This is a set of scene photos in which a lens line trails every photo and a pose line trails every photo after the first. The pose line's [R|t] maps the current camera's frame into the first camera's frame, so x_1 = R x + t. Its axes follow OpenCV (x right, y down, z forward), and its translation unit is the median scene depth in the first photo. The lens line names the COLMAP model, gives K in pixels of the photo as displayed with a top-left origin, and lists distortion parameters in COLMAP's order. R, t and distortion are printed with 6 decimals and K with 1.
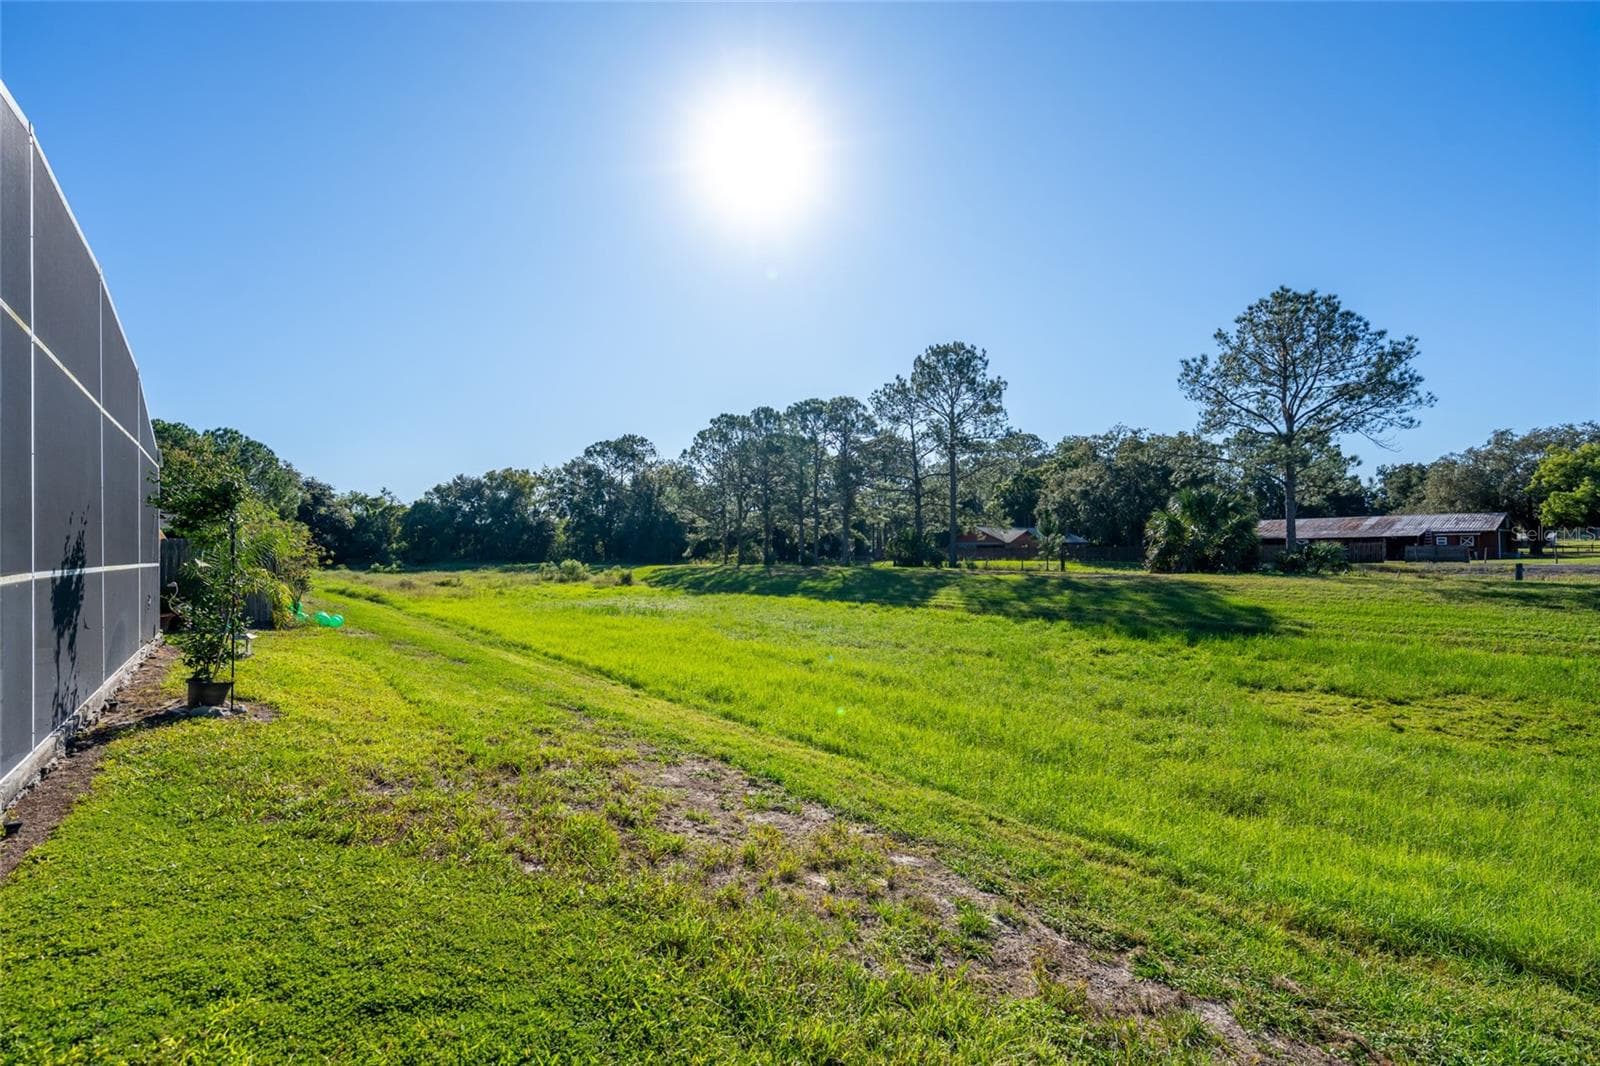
lens RADIAL K [[703.2, 0, 800.0], [0, 703.2, 533.0], [0, 0, 1]] dist [-0.000857, 0.000690]
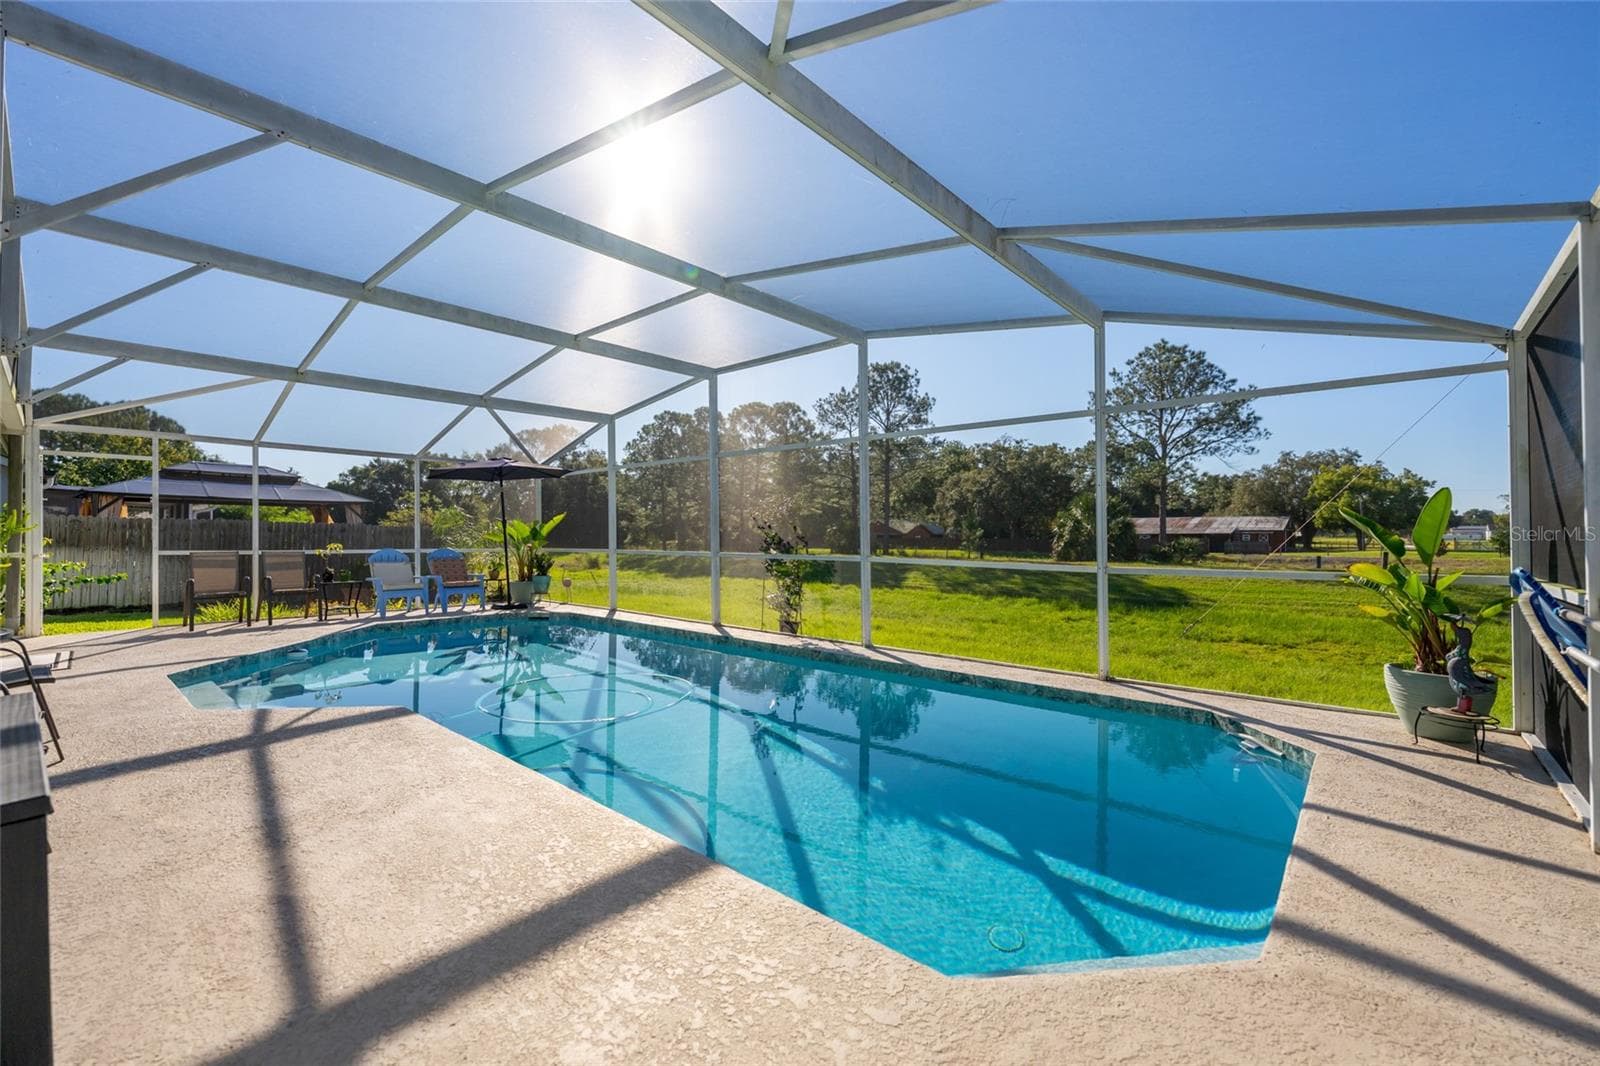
lens RADIAL K [[661.3, 0, 800.0], [0, 661.3, 533.0], [0, 0, 1]] dist [0.000828, -0.000111]
pose [[0.985329, 0.014442, 0.170055, -0.108928], [-0.017437, 0.999718, 0.016129, -0.002706], [-0.169774, -0.018858, 0.985303, -0.056542]]
